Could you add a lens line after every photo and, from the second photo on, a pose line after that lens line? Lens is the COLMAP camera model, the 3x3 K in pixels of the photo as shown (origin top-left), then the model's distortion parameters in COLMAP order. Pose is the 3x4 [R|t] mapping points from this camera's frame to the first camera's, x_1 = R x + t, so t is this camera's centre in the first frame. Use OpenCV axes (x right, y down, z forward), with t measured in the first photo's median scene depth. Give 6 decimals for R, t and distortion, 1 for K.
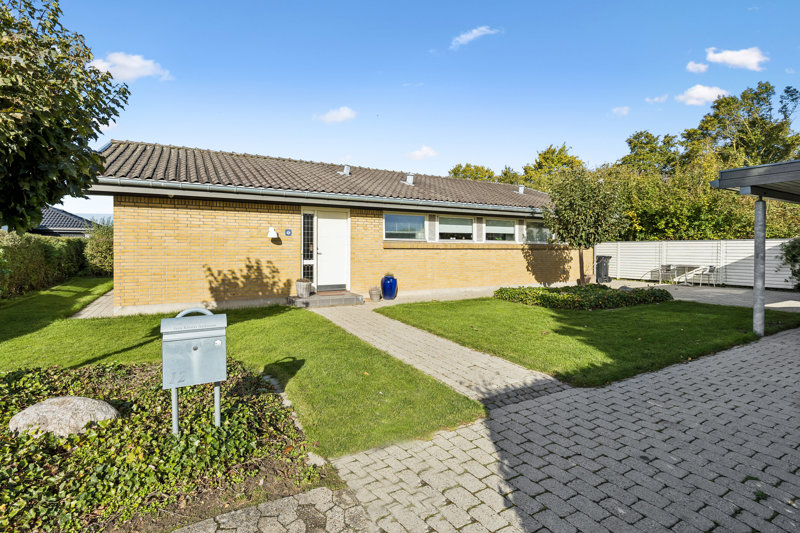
lens RADIAL K [[412.5, 0, 400.0], [0, 412.5, 266.5], [0, 0, 1]] dist [0.000109, 0.000281]
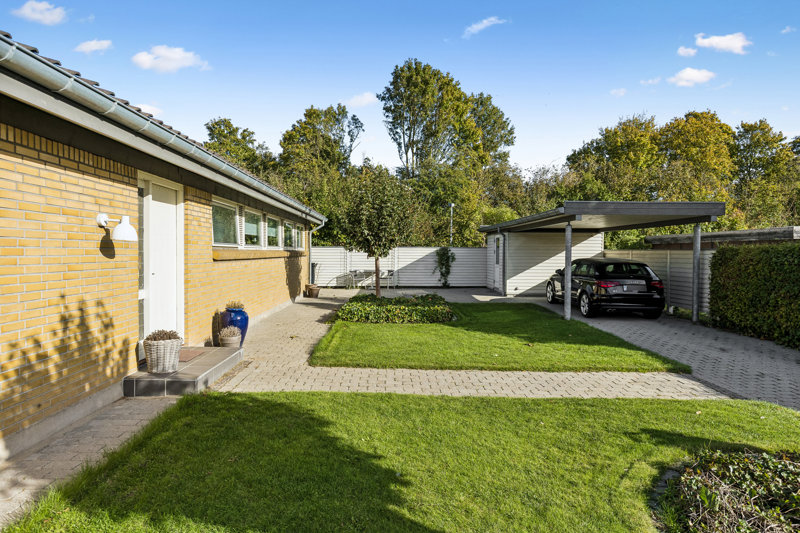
lens RADIAL K [[505.6, 0, 400.0], [0, 505.6, 266.5], [0, 0, 1]] dist [-0.001506, -0.000913]
pose [[0.431027, -0.027434, 0.901922, -0.493853], [0.030563, 0.999408, 0.015793, -0.034442], [-0.901821, 0.020759, 0.431610, 0.420258]]
